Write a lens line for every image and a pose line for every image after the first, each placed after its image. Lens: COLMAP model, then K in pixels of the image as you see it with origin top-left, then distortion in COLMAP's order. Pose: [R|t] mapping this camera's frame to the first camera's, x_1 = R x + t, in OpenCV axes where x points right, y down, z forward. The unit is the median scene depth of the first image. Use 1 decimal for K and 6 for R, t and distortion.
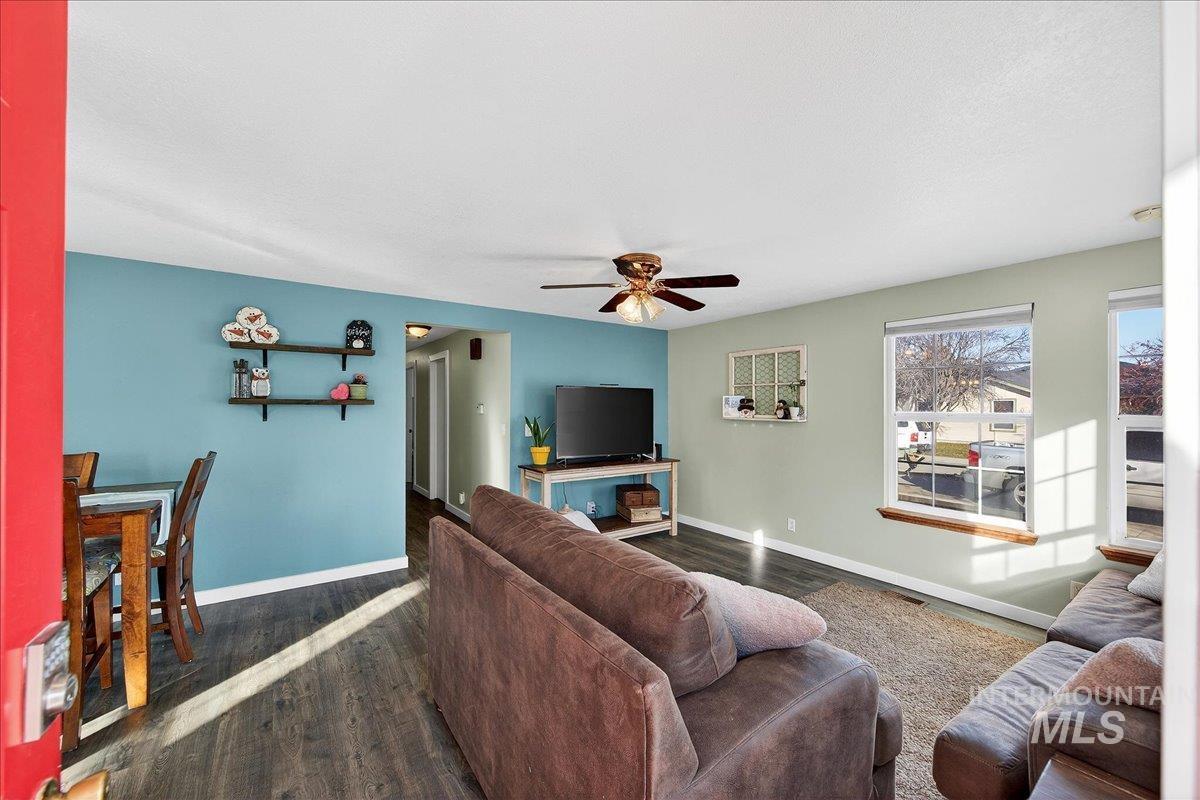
lens RADIAL K [[461.2, 0, 608.7], [0, 461.2, 408.0], [0, 0, 1]] dist [-0.011300, -0.000098]
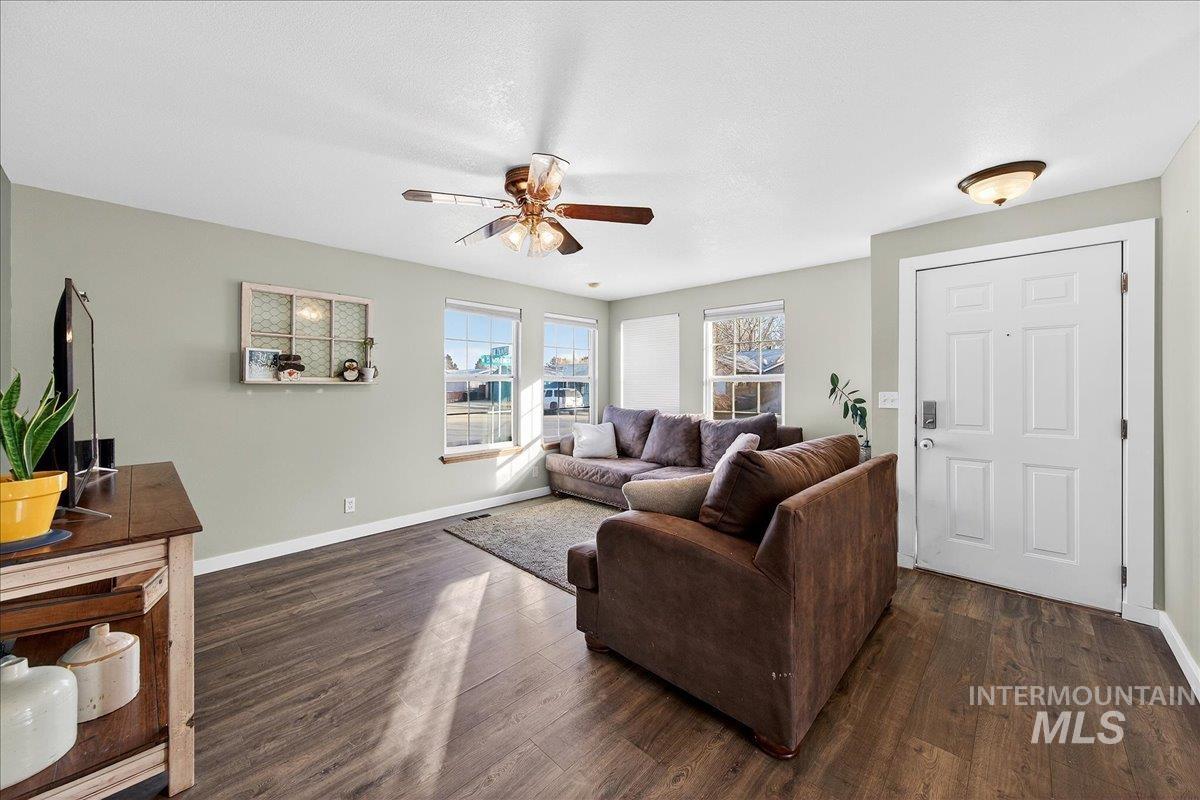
lens RADIAL K [[438.2, 0, 594.1], [0, 438.2, 389.9], [0, 0, 1]] dist [0.003739, 0.000329]
pose [[-0.179898, -0.017843, 0.983523, -0.572652], [0.000214, 0.999835, 0.018178, 0.028646], [-0.983685, 0.003481, -0.179865, 0.825329]]
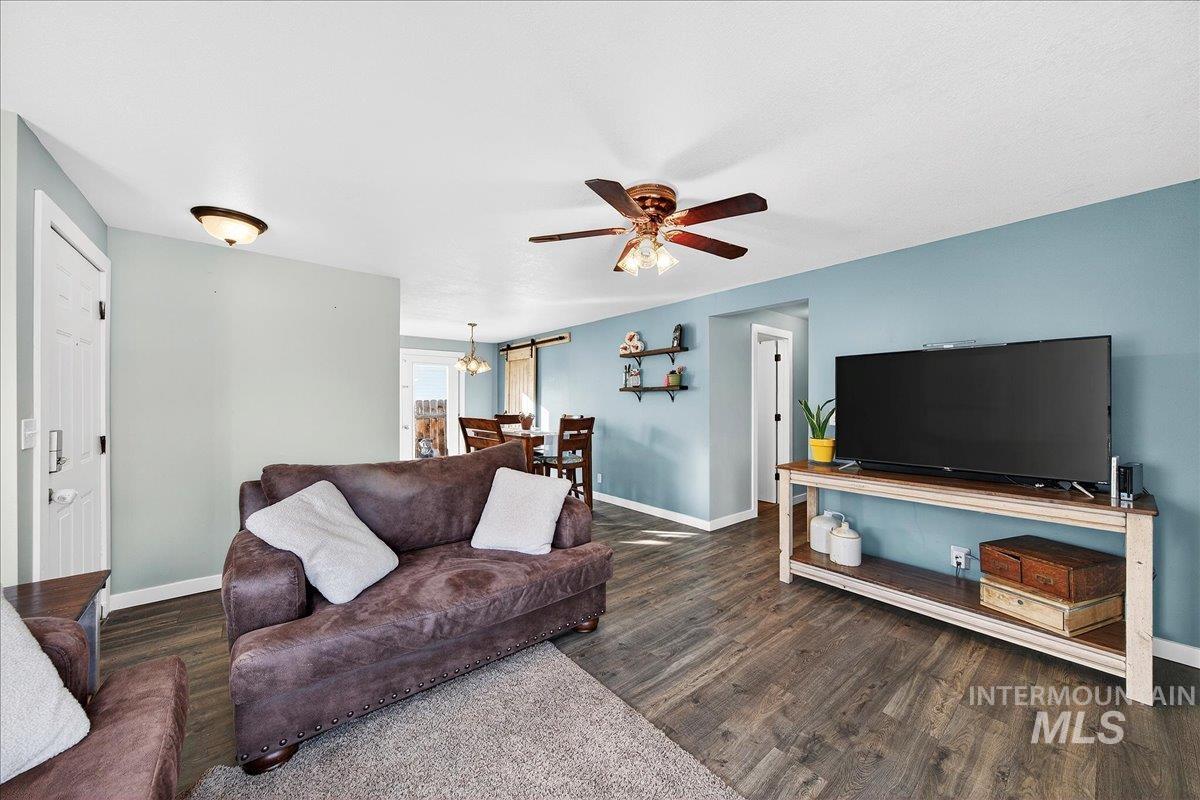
lens RADIAL K [[438.2, 0, 605.6], [0, 438.2, 400.8], [0, 0, 1]] dist [0.003739, 0.000329]
pose [[0.062297, 0.002523, -0.998054, 0.683757], [0.008433, 0.999960, 0.003055, 0.018232], [0.998022, -0.008607, 0.062273, 0.718735]]
